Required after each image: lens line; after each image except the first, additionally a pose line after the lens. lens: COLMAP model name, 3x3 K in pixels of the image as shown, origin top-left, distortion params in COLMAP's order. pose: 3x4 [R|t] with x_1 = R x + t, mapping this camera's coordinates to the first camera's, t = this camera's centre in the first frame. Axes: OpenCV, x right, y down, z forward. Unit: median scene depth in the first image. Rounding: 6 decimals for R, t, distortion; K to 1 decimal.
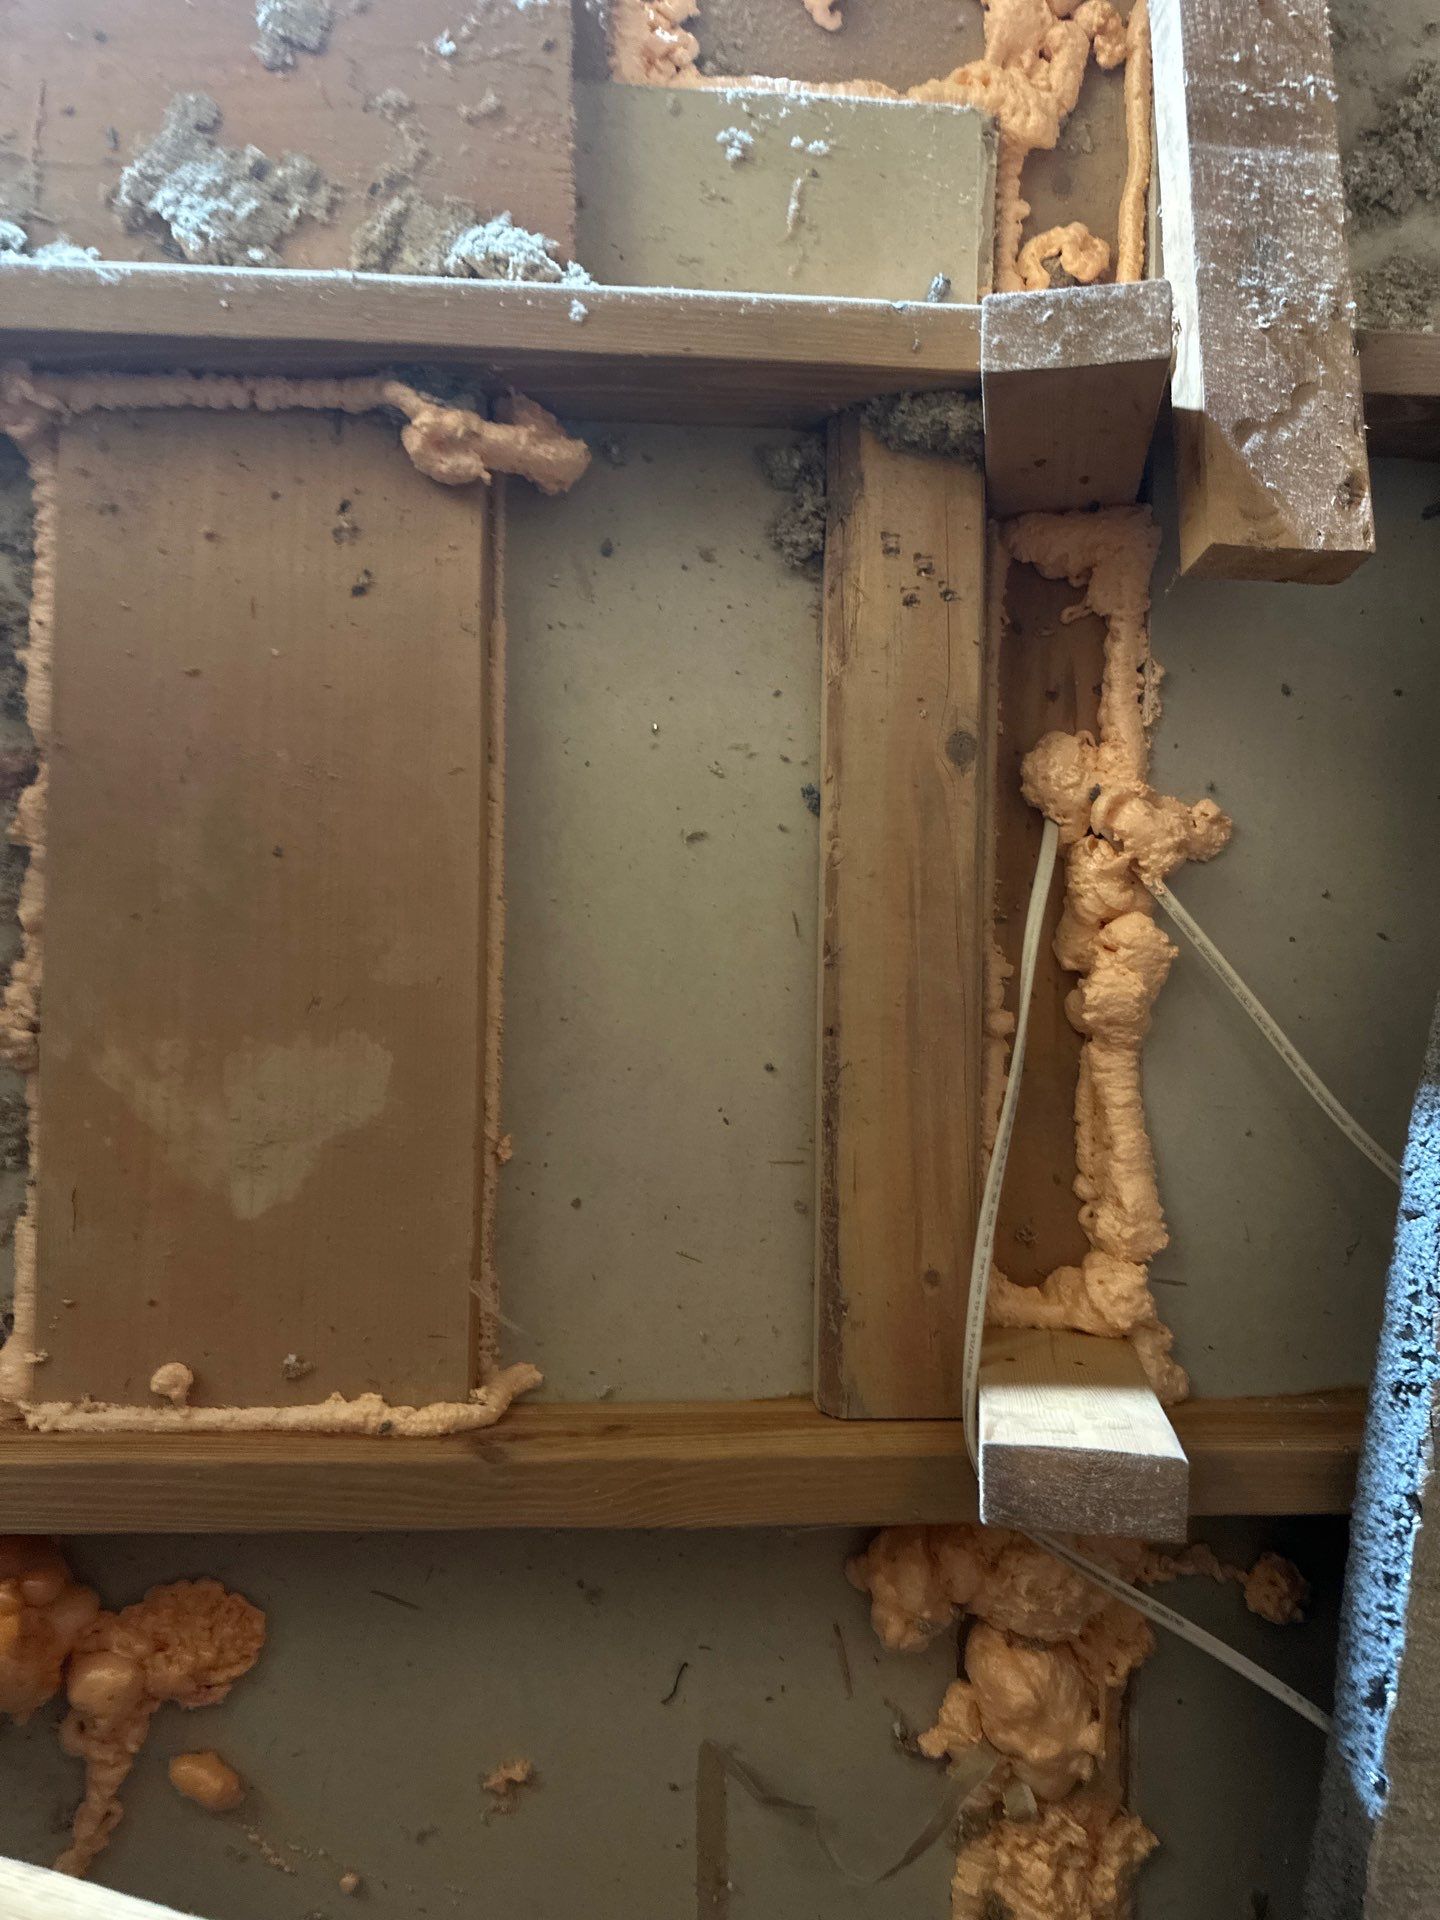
lens RADIAL K [[1429.7, 0, 713.5], [0, 1429.7, 965.0], [0, 0, 1]] dist [0.035141, -0.045979]
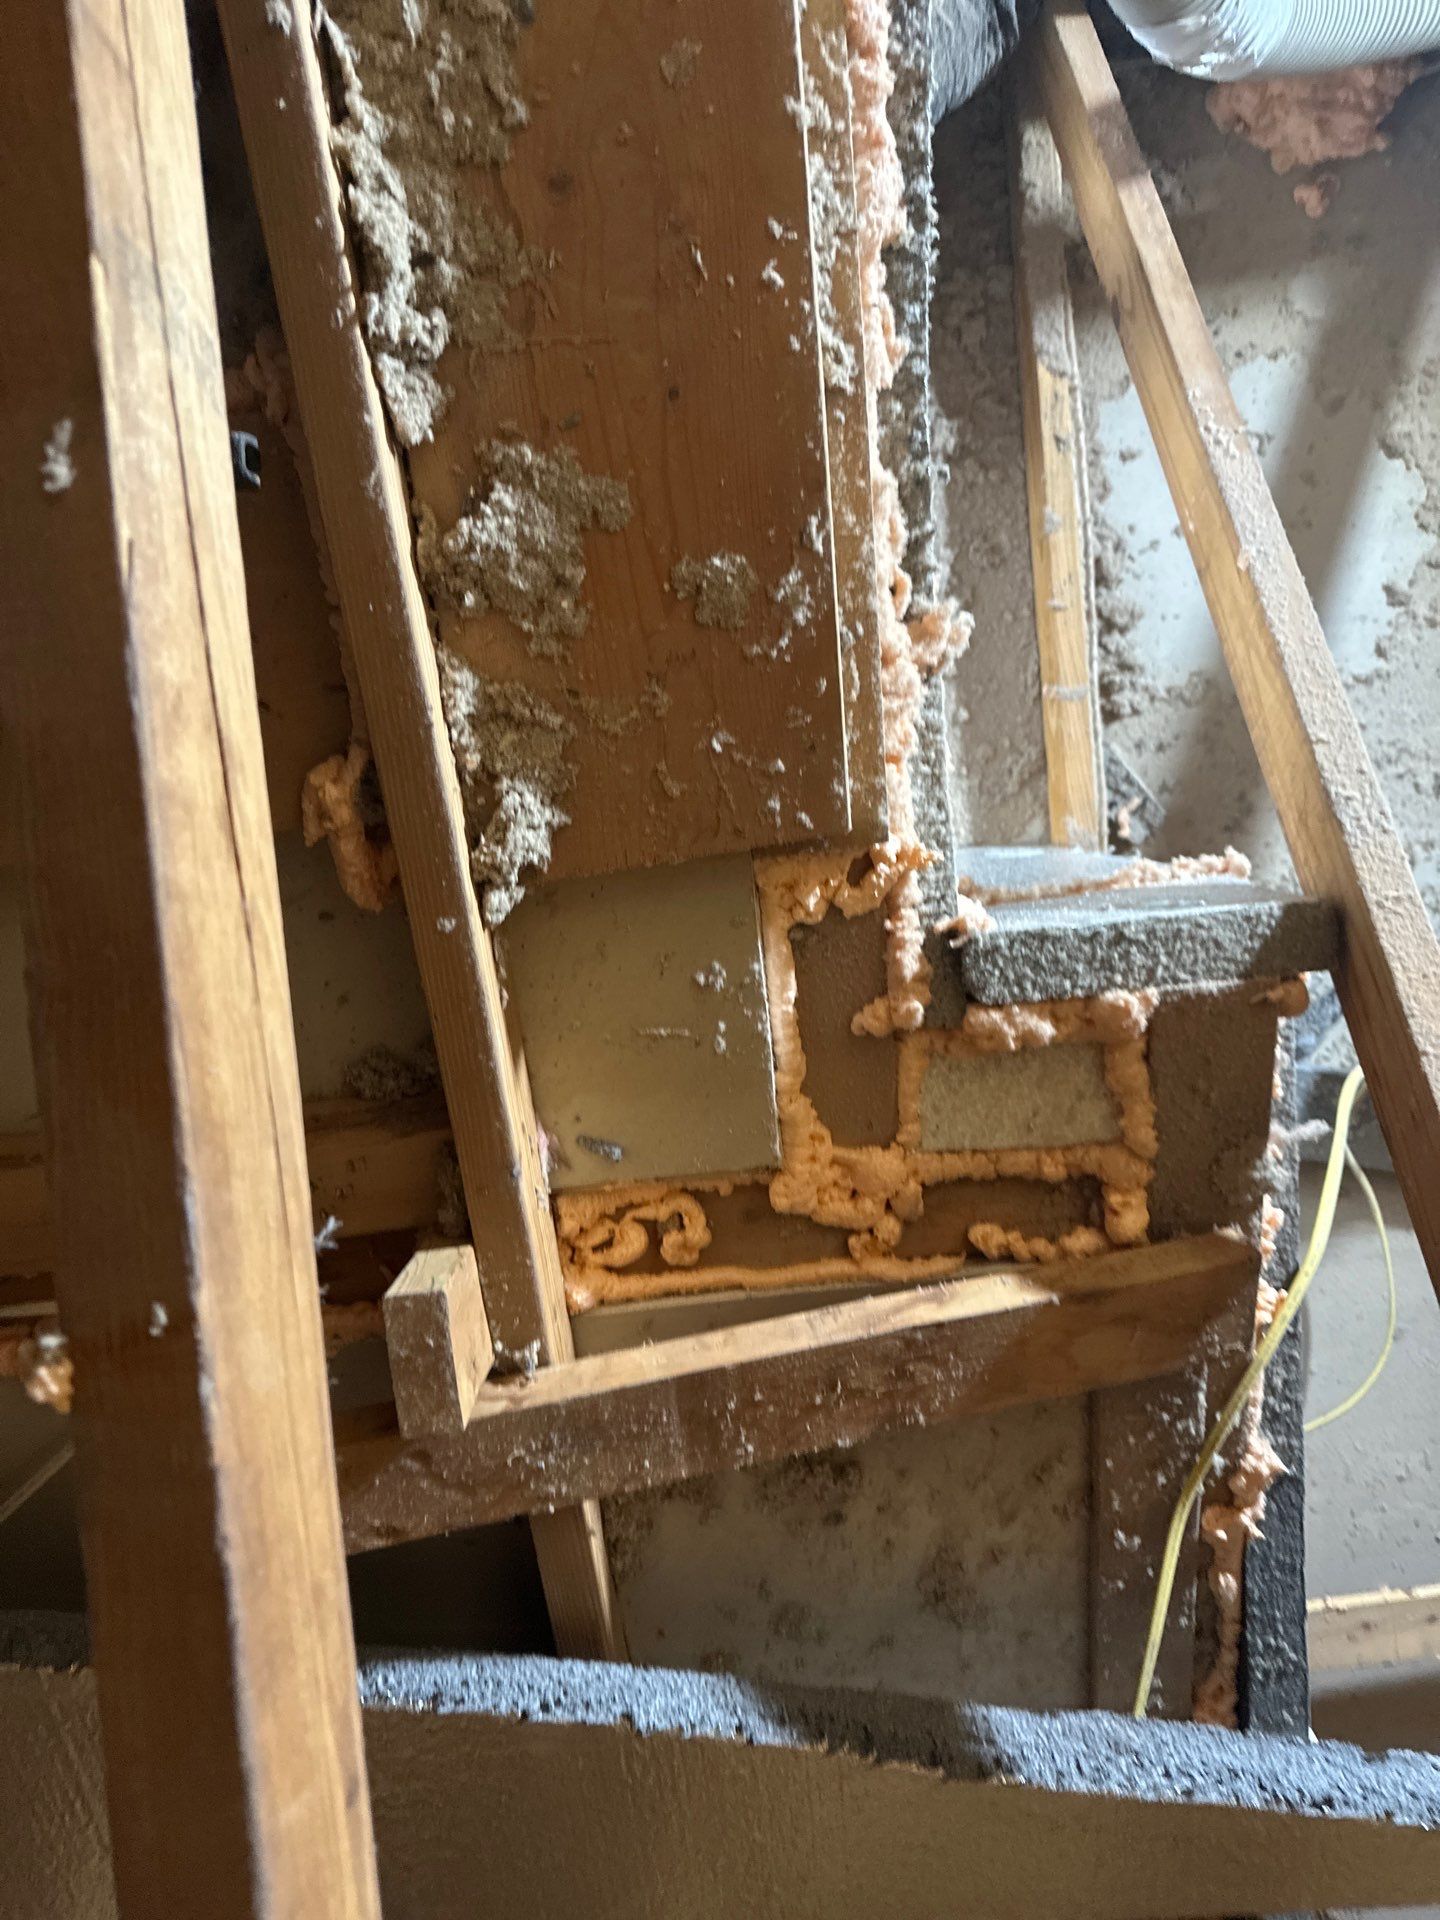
lens RADIAL K [[1429.7, 0, 724.1], [0, 1429.7, 962.4], [0, 0, 1]] dist [0.035141, -0.045979]
pose [[0.127492, 0.936545, 0.326540, -0.379713], [-0.991732, 0.115527, 0.055862, -0.689502], [0.014593, -0.330962, 0.943531, -0.037650]]
